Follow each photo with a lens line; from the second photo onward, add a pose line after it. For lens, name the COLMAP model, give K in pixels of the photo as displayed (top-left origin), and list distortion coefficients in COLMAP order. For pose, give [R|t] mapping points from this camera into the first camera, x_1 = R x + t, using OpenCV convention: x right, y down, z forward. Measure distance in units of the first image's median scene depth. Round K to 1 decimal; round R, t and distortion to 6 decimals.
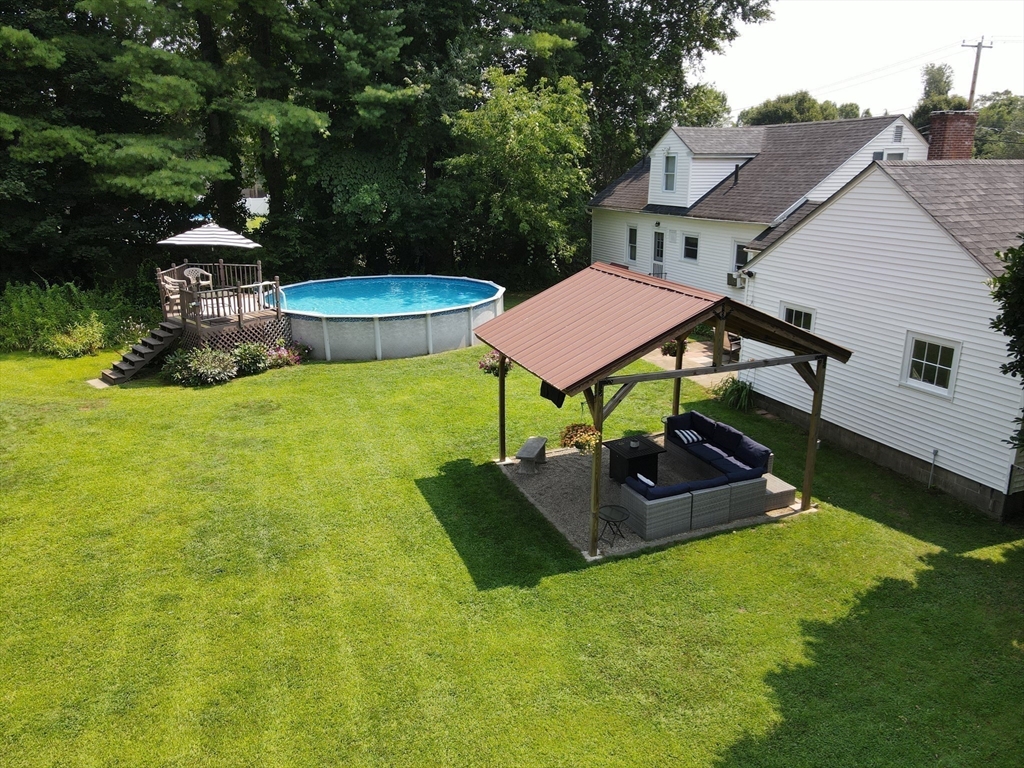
lens RADIAL K [[752.7, 0, 511.2], [0, 752.7, 380.2], [0, 0, 1]] dist [0.007285, 0.002632]
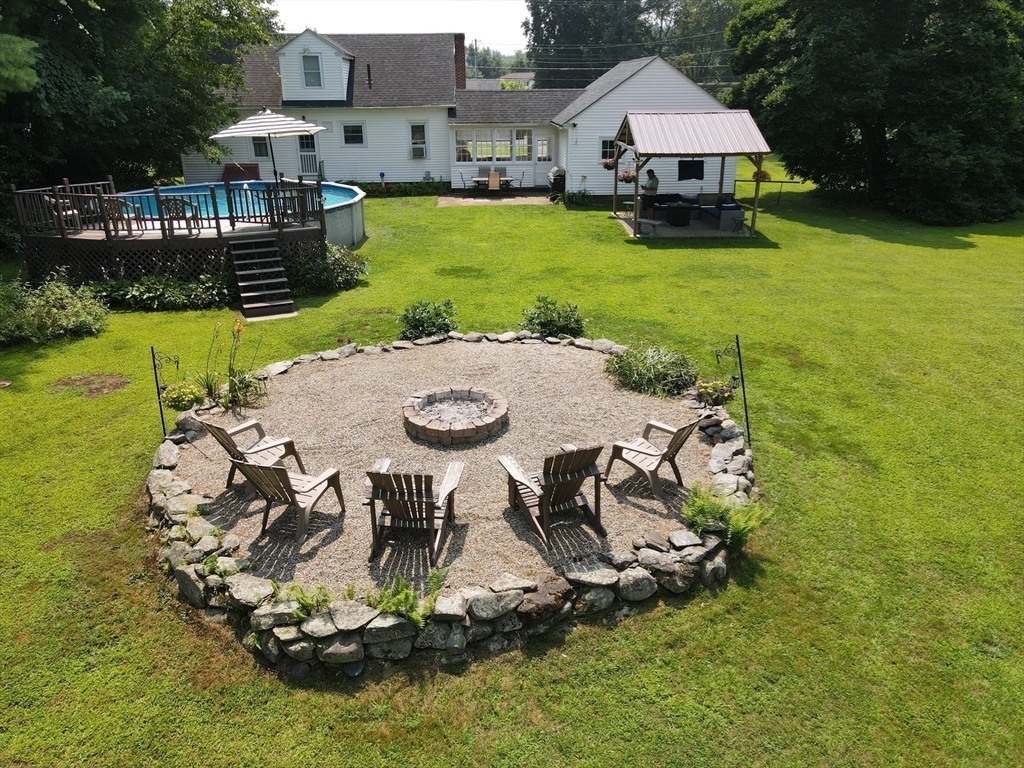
lens RADIAL K [[752.7, 0, 511.2], [0, 752.7, 380.2], [0, 0, 1]] dist [0.007285, 0.002632]
pose [[0.314415, -0.338609, 0.886841, -1.072402], [0.267497, 0.927965, 0.259474, -0.064730], [-0.910817, 0.155645, 0.382343, 0.428882]]
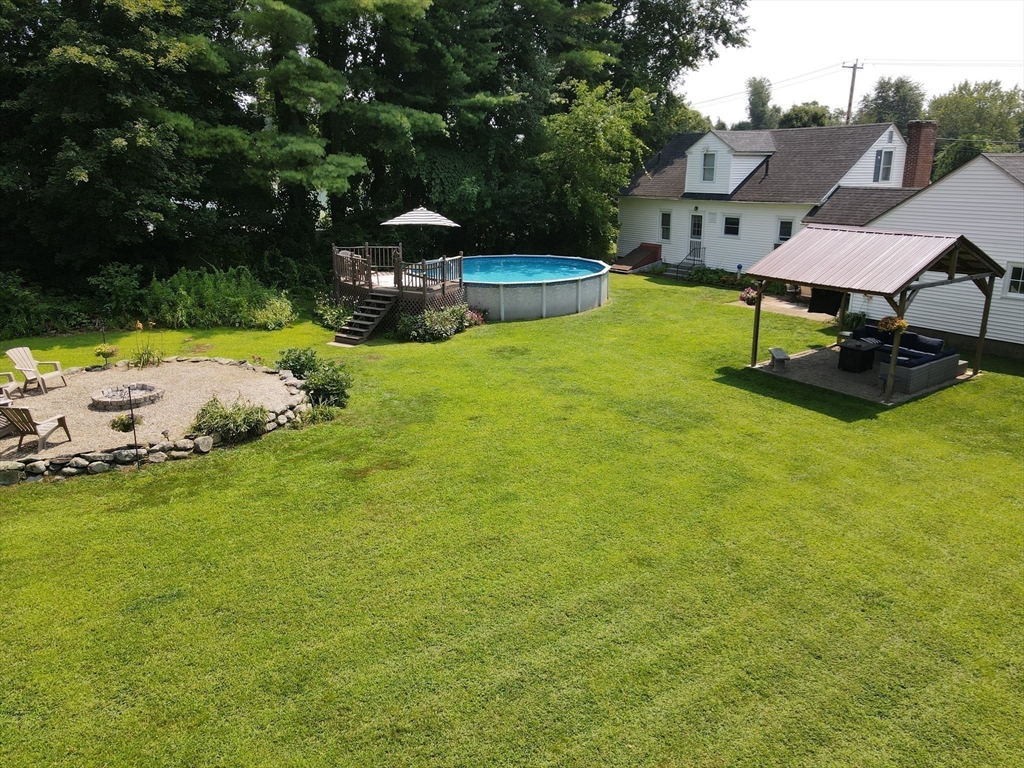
lens RADIAL K [[752.0, 0, 509.1], [0, 752.0, 382.3], [0, 0, 1]] dist [-0.009677, 0.039186]
pose [[0.974872, -0.062522, 0.213811, -0.489584], [0.062387, 0.998025, 0.007387, 0.063348], [-0.213850, 0.006138, 0.976847, -0.178490]]
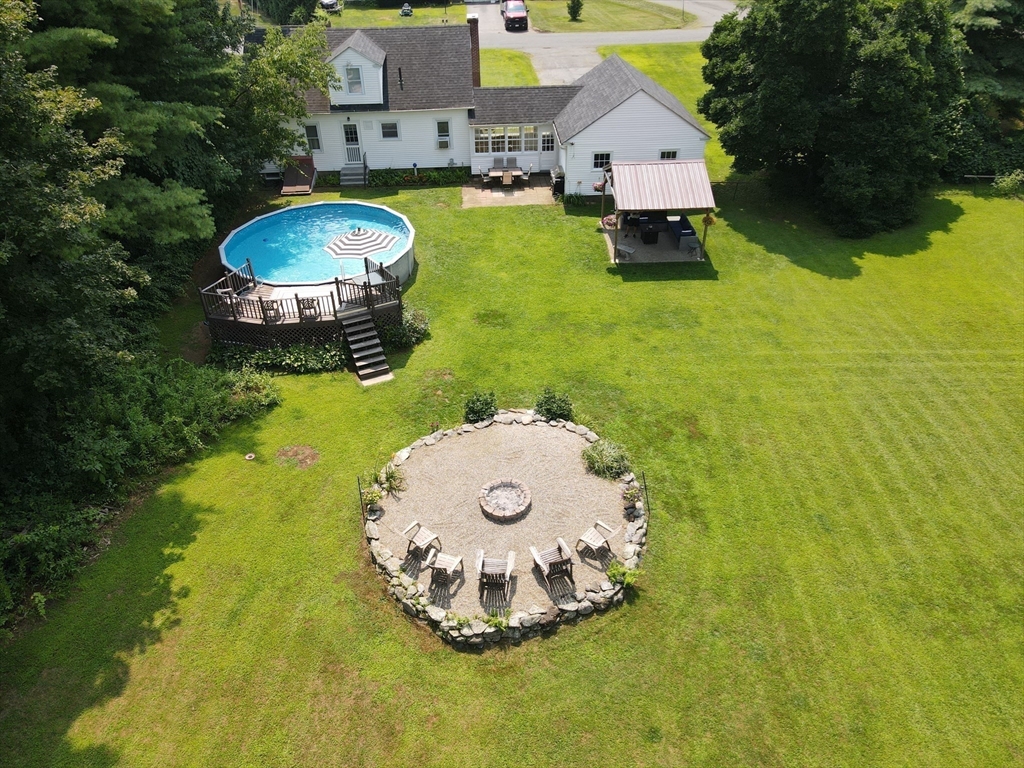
lens RADIAL K [[752.0, 0, 509.1], [0, 752.0, 382.3], [0, 0, 1]] dist [-0.009677, 0.039186]
pose [[0.313855, -0.547875, 0.775453, -1.311460], [0.275478, 0.834135, 0.477839, -0.480326], [-0.908629, 0.063648, 0.412725, 0.249479]]
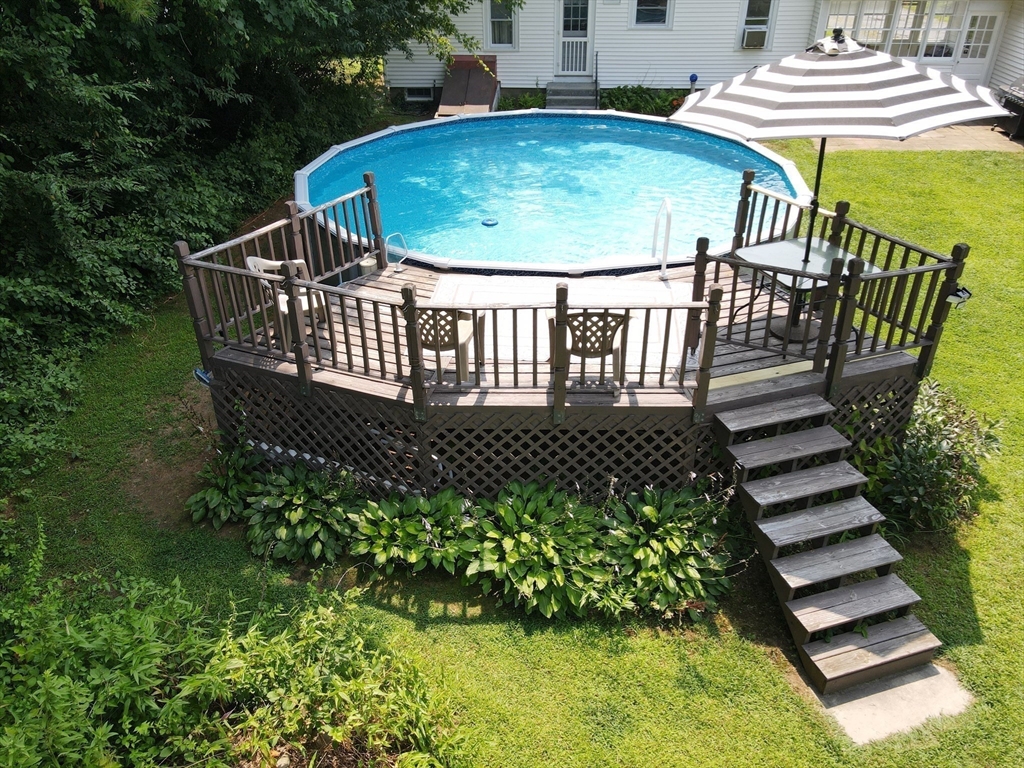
lens RADIAL K [[752.7, 0, 511.2], [0, 752.7, 380.2], [0, 0, 1]] dist [0.007285, 0.002632]
pose [[0.446858, -0.473306, 0.759144, -0.685101], [0.256218, 0.880743, 0.398302, -0.220054], [-0.857129, 0.016522, 0.514837, 0.878279]]
